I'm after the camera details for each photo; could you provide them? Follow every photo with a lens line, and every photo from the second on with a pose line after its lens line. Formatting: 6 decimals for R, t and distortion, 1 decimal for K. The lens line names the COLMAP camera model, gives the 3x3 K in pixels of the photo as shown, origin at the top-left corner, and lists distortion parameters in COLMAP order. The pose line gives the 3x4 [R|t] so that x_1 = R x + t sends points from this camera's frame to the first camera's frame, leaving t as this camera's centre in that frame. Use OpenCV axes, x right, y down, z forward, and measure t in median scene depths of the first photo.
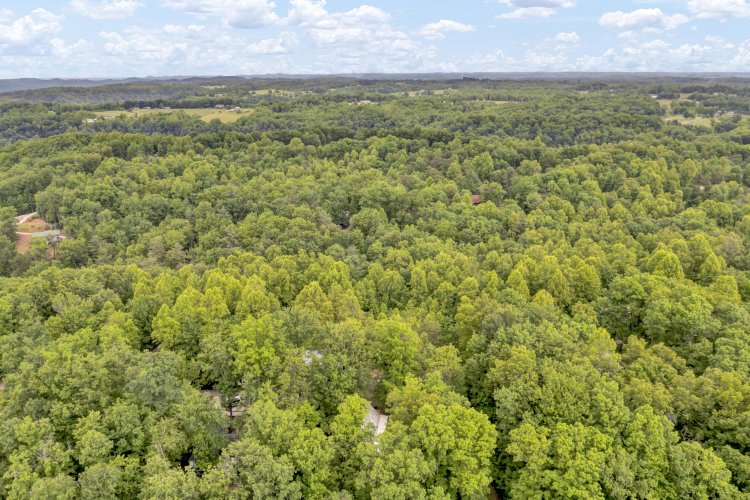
lens RADIAL K [[599.8, 0, 373.4], [0, 599.8, 233.5], [0, 0, 1]] dist [-0.006650, -0.006458]
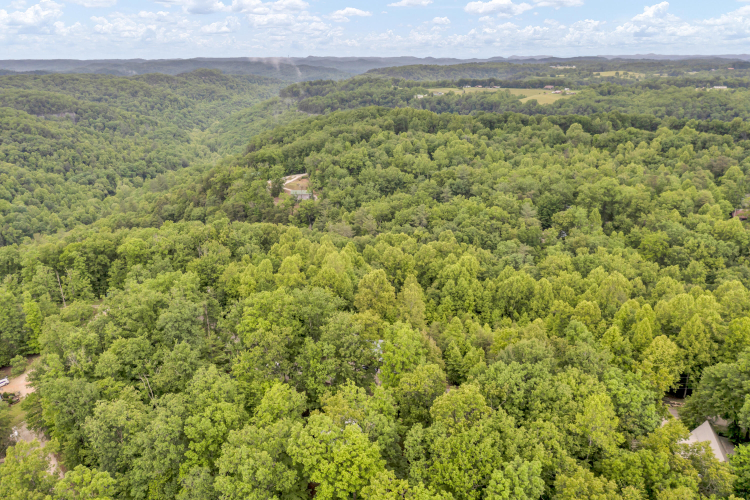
lens RADIAL K [[599.8, 0, 373.4], [0, 599.8, 233.5], [0, 0, 1]] dist [-0.006650, -0.006458]
pose [[0.853071, 0.153551, -0.498689, 0.133868], [-0.137769, 0.988088, 0.068569, -0.015859], [0.503278, 0.010210, 0.864064, 0.051941]]
